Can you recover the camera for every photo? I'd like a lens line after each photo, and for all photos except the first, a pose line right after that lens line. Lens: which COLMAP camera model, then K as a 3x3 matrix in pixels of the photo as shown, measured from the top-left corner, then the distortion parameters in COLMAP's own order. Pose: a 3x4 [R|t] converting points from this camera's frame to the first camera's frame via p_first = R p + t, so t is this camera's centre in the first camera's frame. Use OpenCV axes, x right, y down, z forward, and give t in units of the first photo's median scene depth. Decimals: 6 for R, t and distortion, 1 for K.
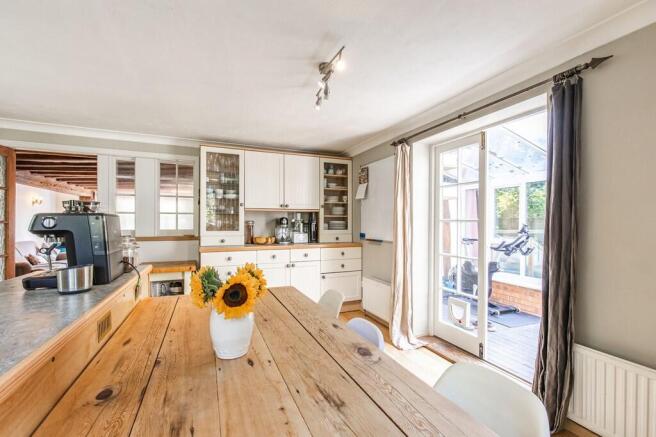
lens RADIAL K [[294.0, 0, 327.7], [0, 294.0, 222.2], [0, 0, 1]] dist [0.002021, 0.000092]
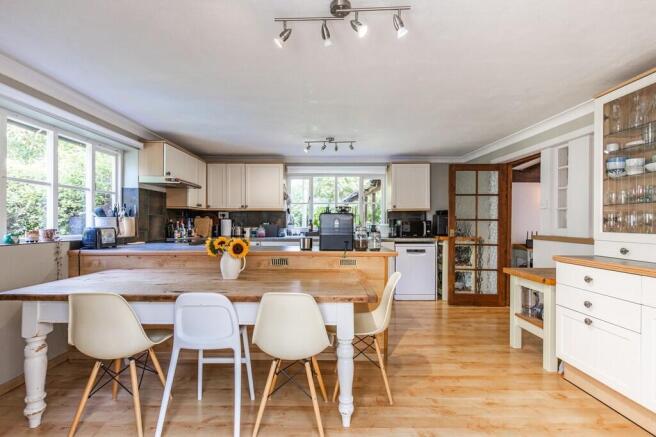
lens RADIAL K [[298.3, 0, 326.7], [0, 298.3, 223.0], [0, 0, 1]] dist [-0.000318, -0.000395]
pose [[-0.391053, 0.000591, -0.920368, 0.374909], [-0.004274, 0.999988, 0.002458, 0.011042], [0.920358, 0.004895, -0.391046, 0.674225]]
